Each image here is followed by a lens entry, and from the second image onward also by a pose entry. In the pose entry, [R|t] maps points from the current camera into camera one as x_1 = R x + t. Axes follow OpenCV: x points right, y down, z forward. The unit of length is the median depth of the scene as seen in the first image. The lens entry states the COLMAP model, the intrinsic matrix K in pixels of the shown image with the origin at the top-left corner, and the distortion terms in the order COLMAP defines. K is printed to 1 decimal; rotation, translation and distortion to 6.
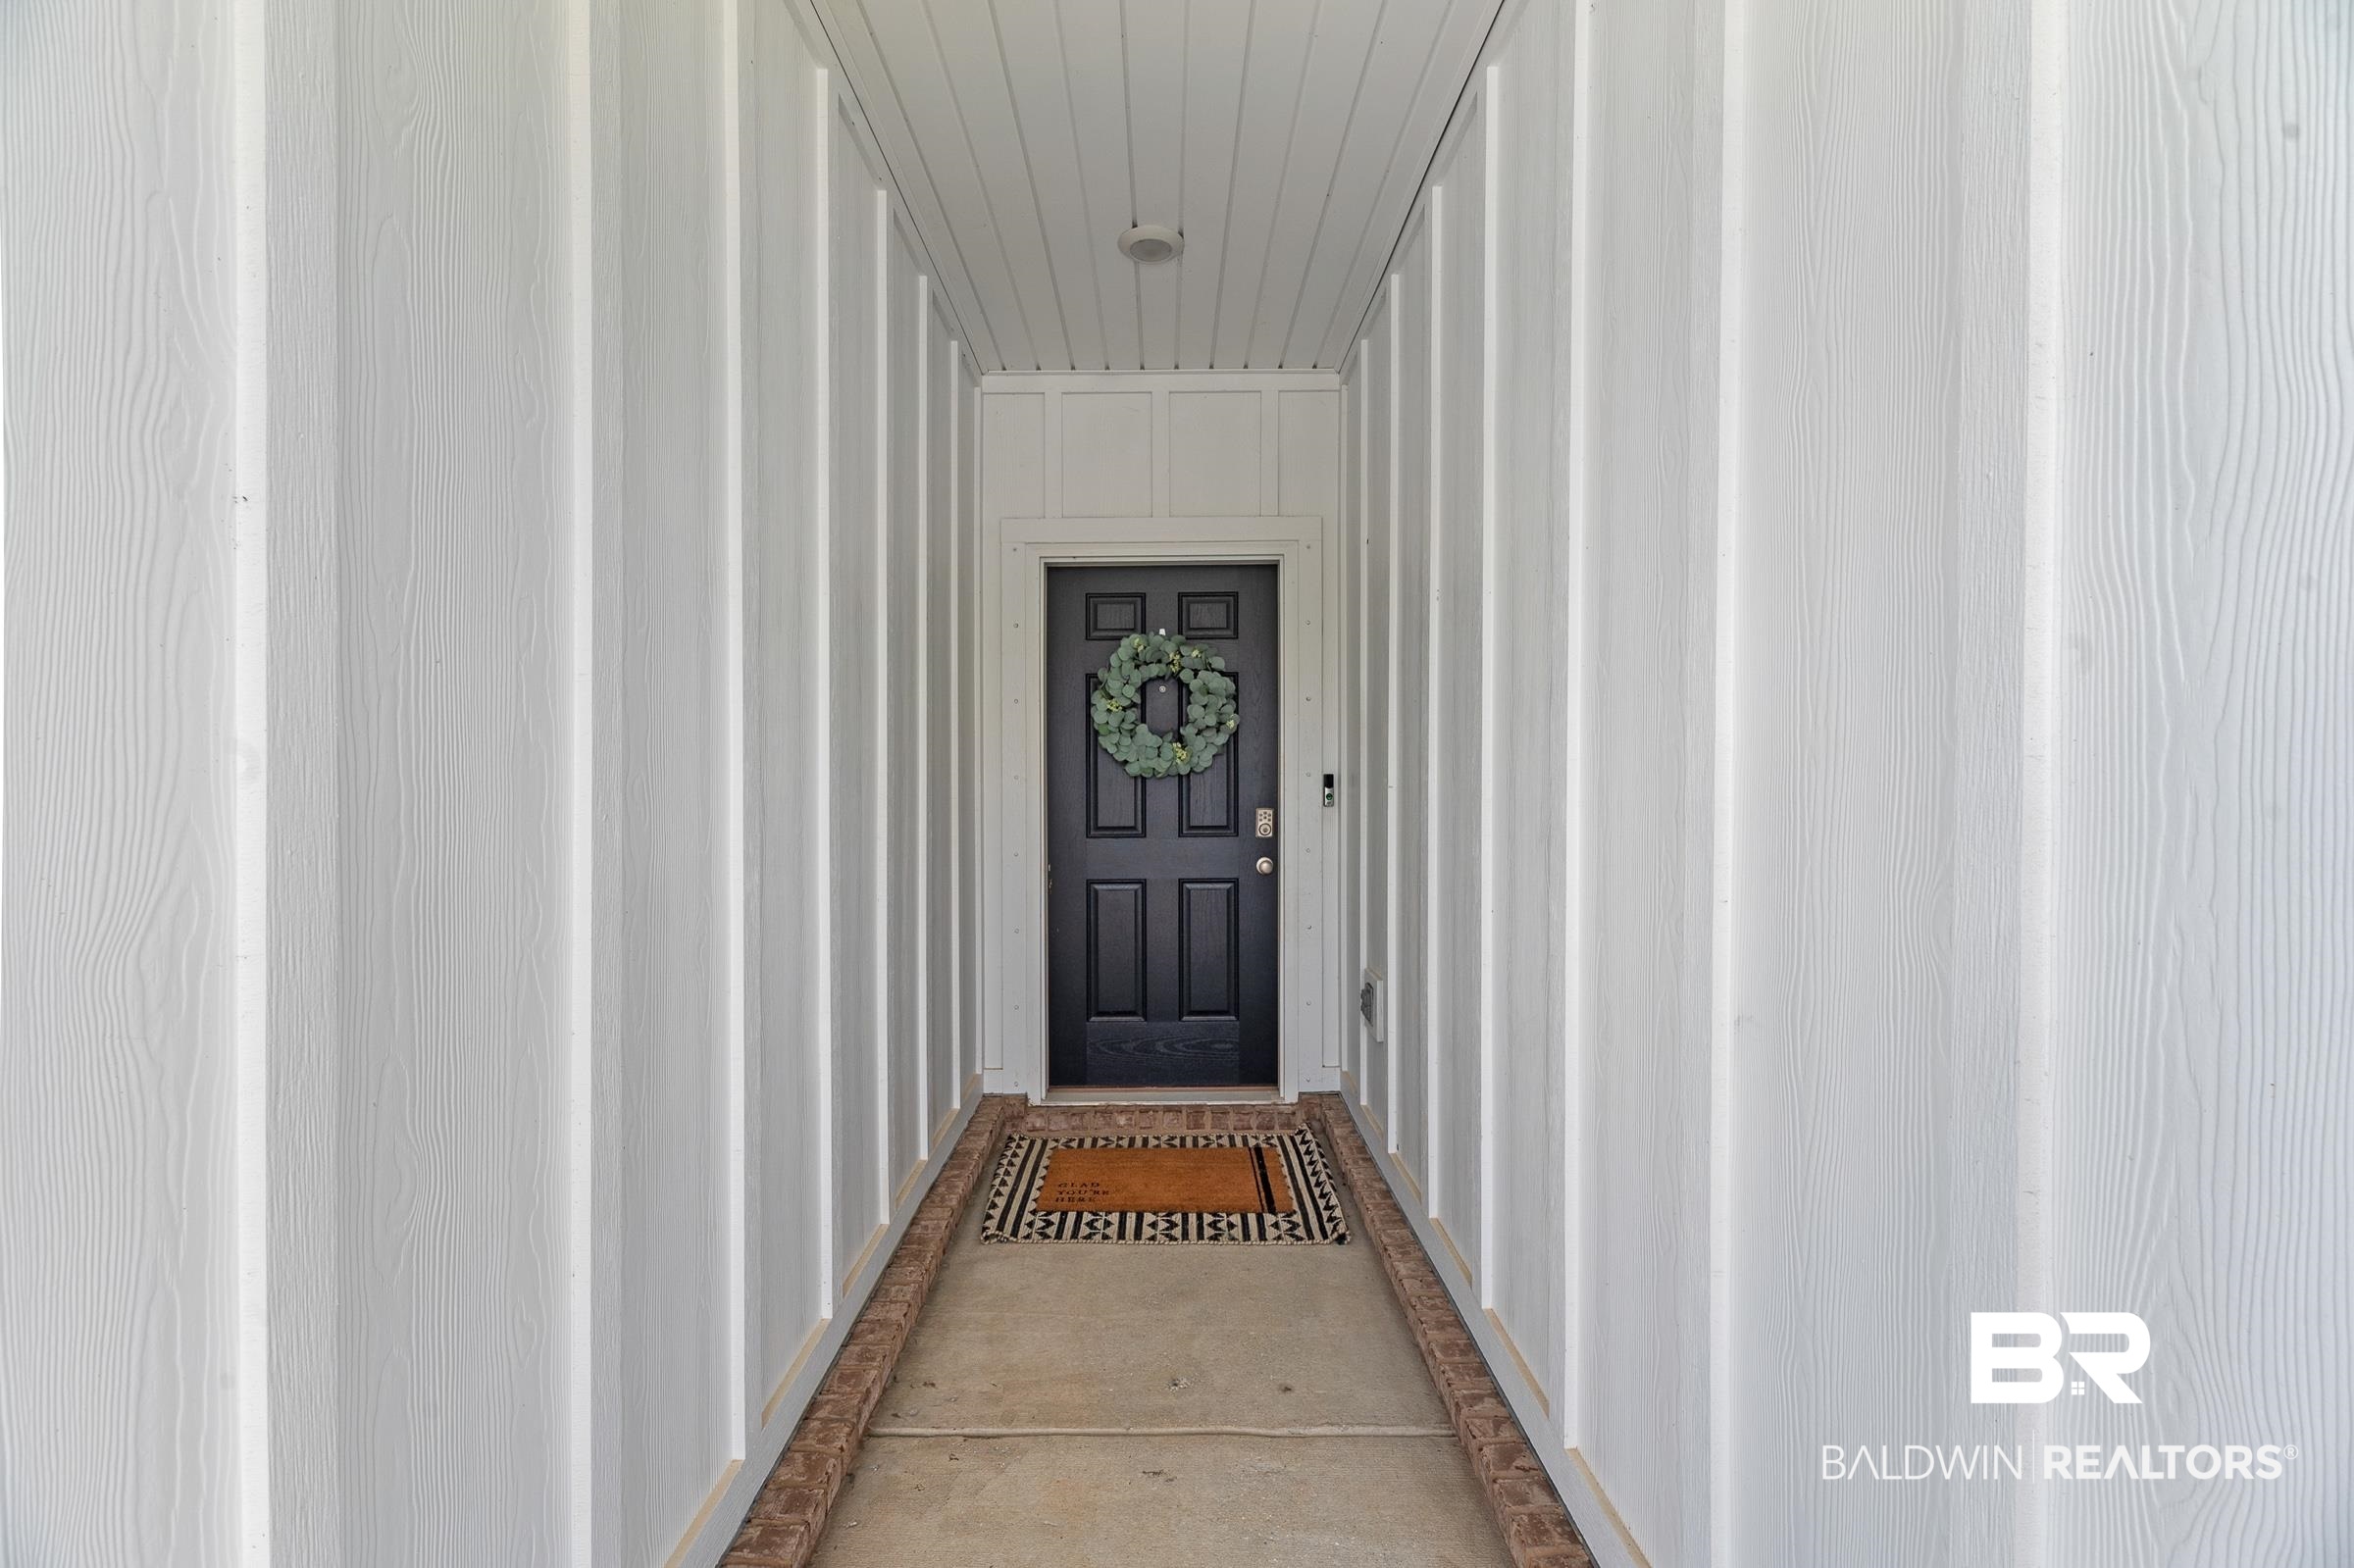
lens RADIAL K [[965.1, 0, 1164.9], [0, 965.1, 787.4], [0, 0, 1]] dist [-0.001743, -0.000323]
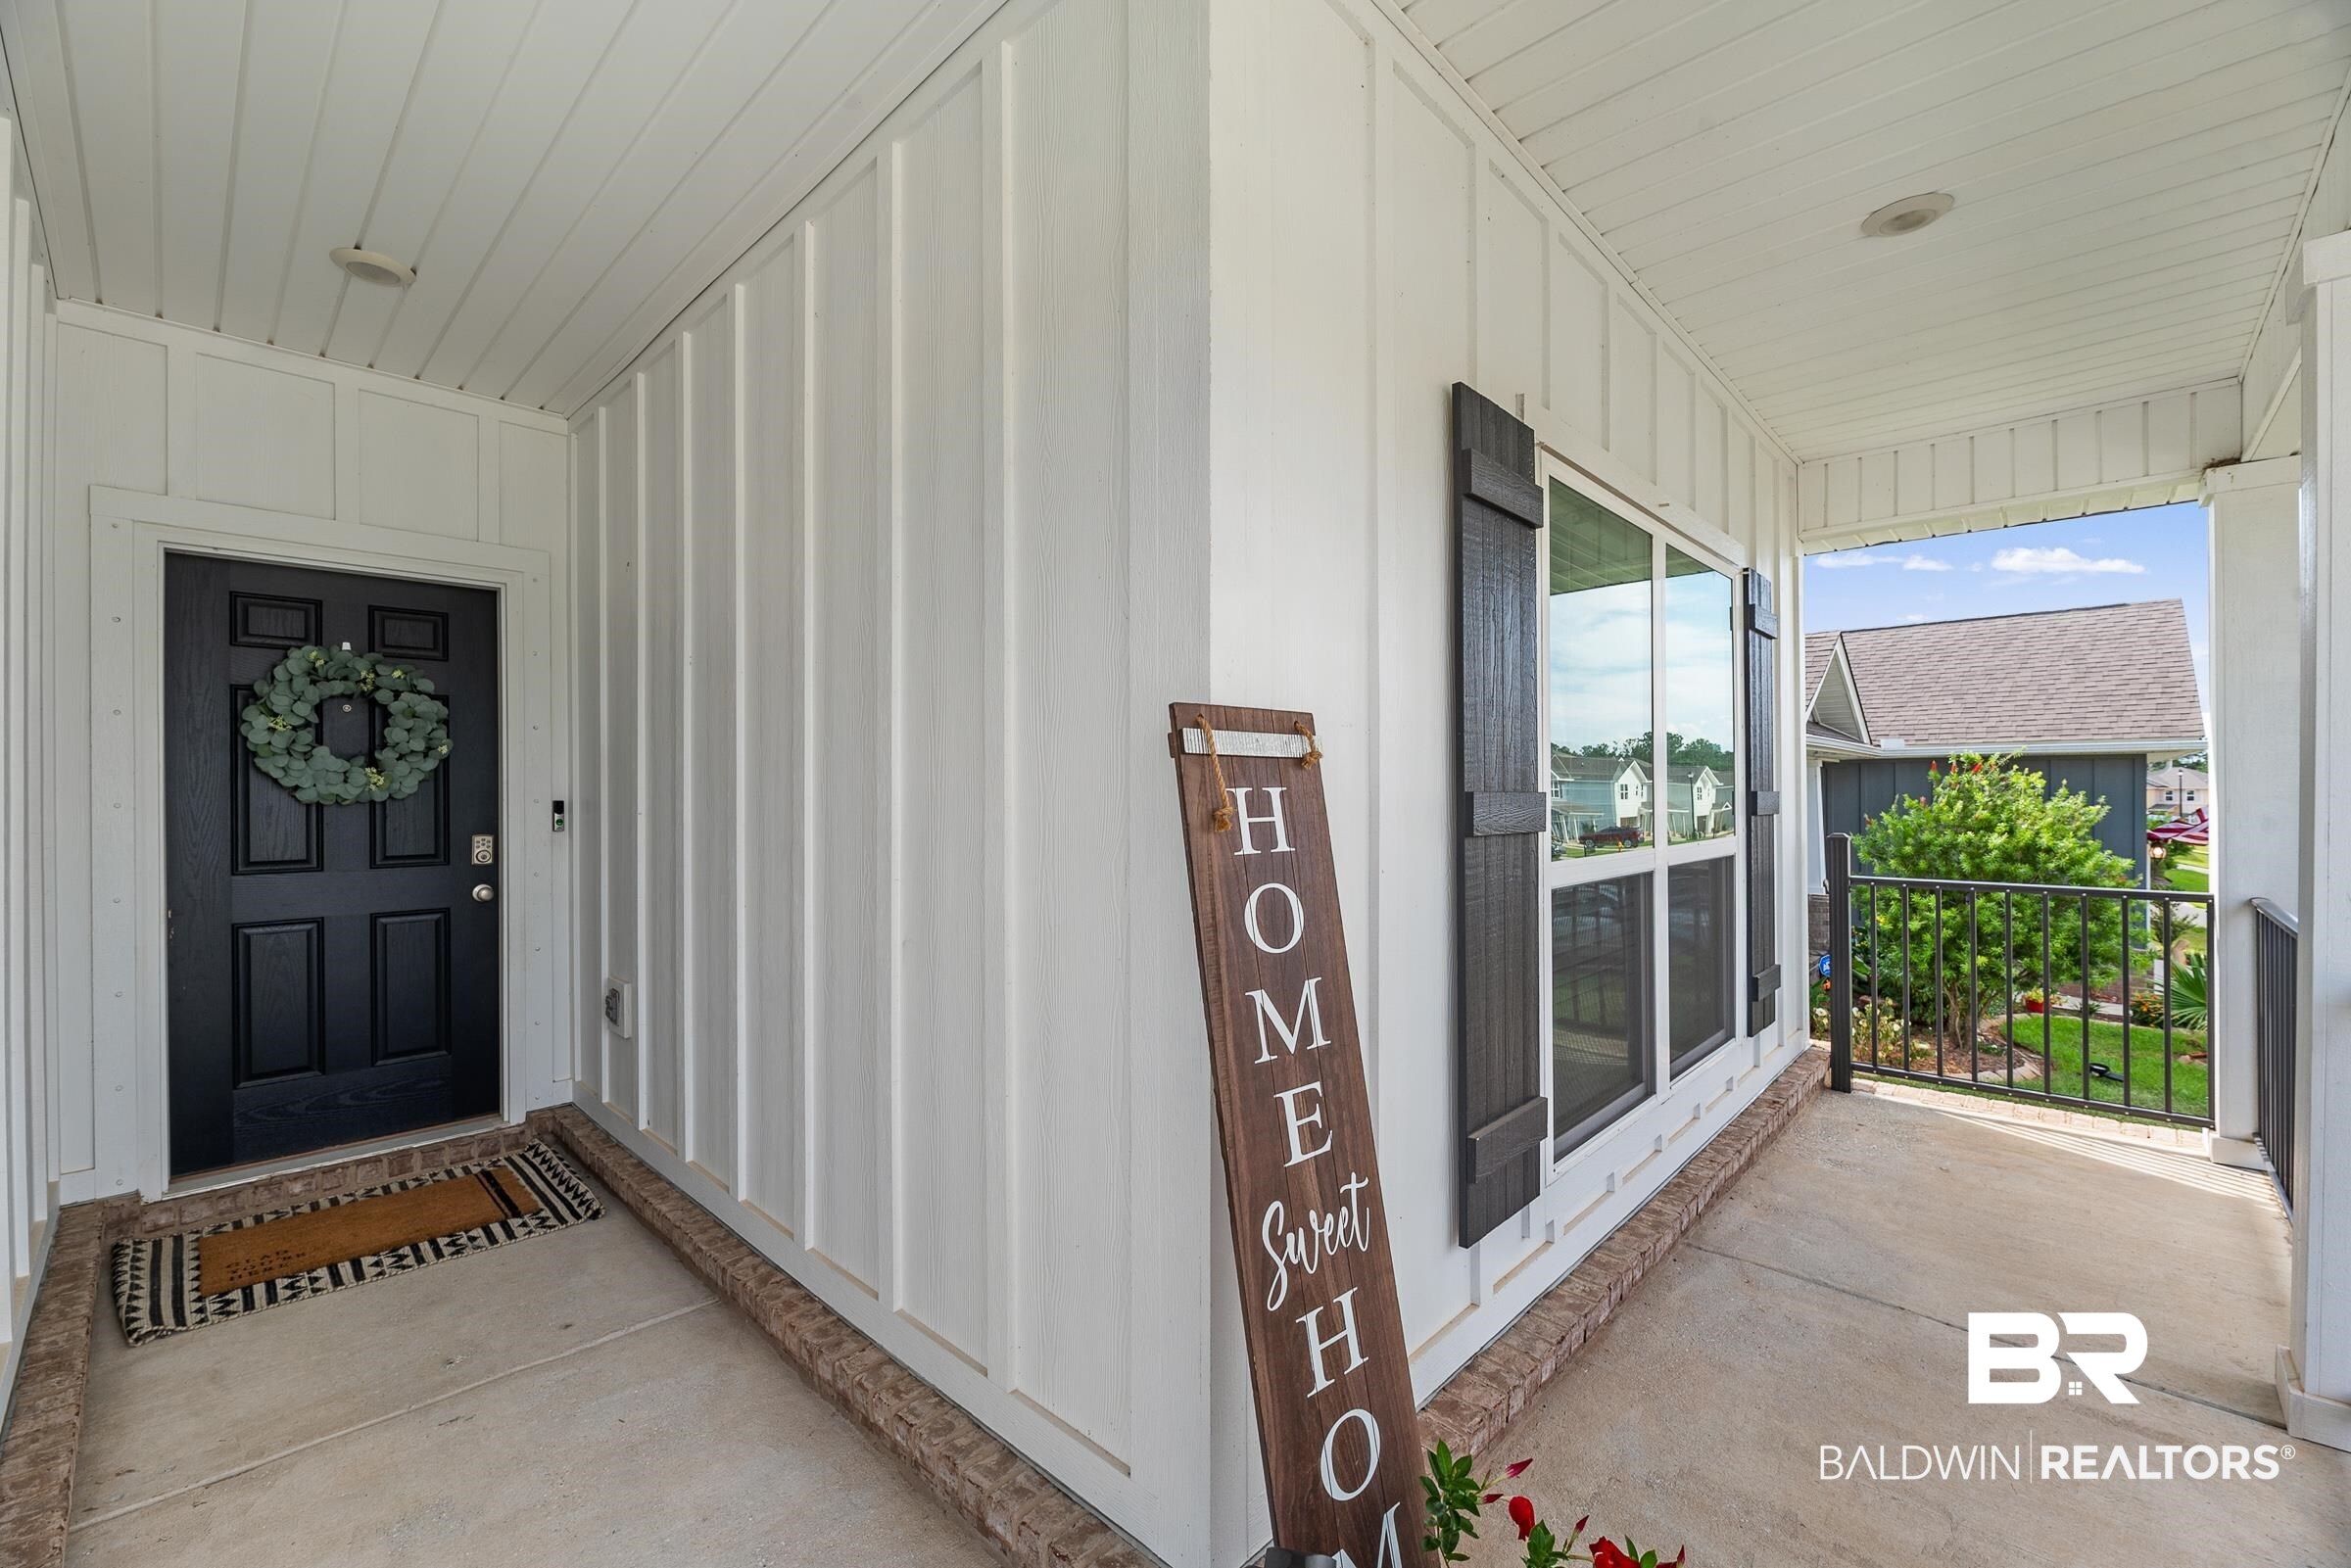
lens RADIAL K [[963.9, 0, 1169.4], [0, 963.9, 800.6], [0, 0, 1]] dist [-0.001743, -0.000323]
pose [[0.698803, -0.002882, 0.715308, -0.115198], [0.006612, 0.999975, -0.002430, -0.006973], [-0.715283, 0.006428, 0.698805, -0.204170]]
